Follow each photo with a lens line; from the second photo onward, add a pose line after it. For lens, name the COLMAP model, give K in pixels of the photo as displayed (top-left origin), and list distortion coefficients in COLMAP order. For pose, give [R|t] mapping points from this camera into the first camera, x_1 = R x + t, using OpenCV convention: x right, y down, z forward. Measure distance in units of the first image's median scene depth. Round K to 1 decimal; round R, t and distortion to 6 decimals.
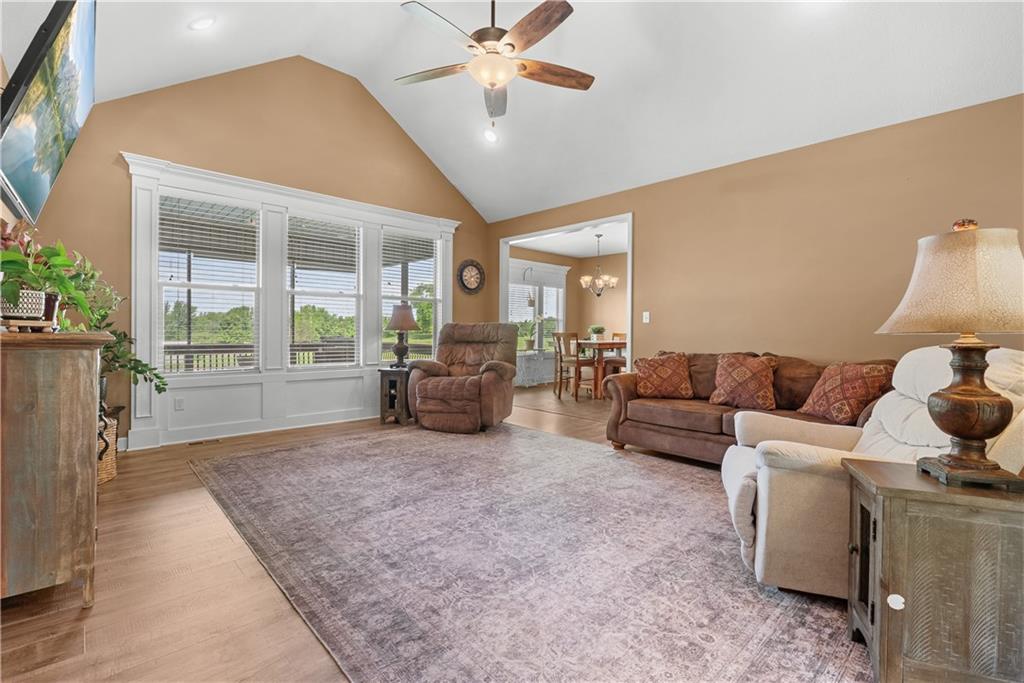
lens RADIAL K [[459.4, 0, 513.3], [0, 459.4, 340.0], [0, 0, 1]] dist [-0.007196, -0.000378]
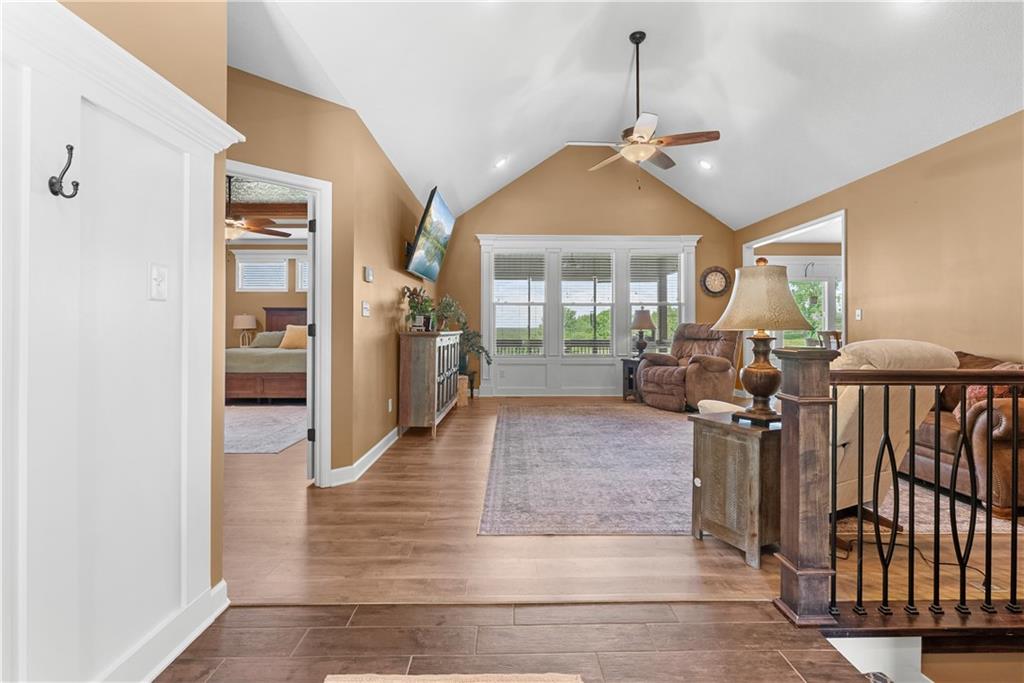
lens RADIAL K [[459.4, 0, 515.0], [0, 459.4, 334.7], [0, 0, 1]] dist [-0.007196, -0.000378]
pose [[0.739369, 0.001334, -0.673300, 0.588100], [-0.008381, 0.999939, -0.007222, 0.009038], [0.673249, 0.010983, 0.739335, -0.308436]]
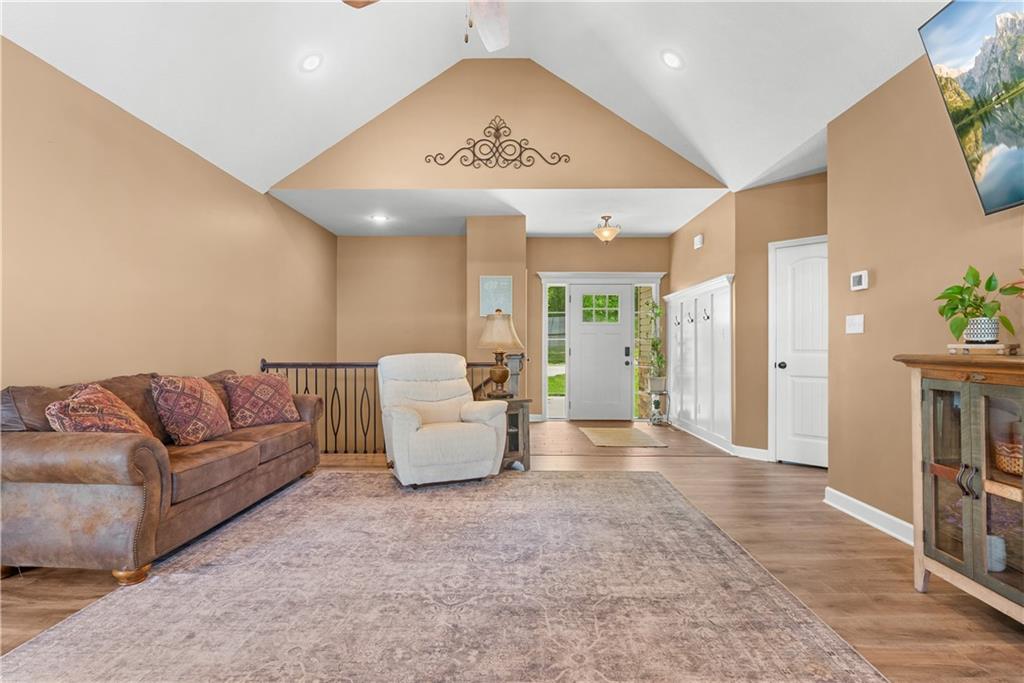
lens RADIAL K [[507.7, 0, 509.7], [0, 507.7, 342.0], [0, 0, 1]] dist [-0.002035, -0.000402]
pose [[-0.719429, -0.000663, 0.694566, -0.548584], [0.003749, 0.999981, 0.004838, -0.029716], [-0.694556, 0.006085, -0.719413, 1.351415]]
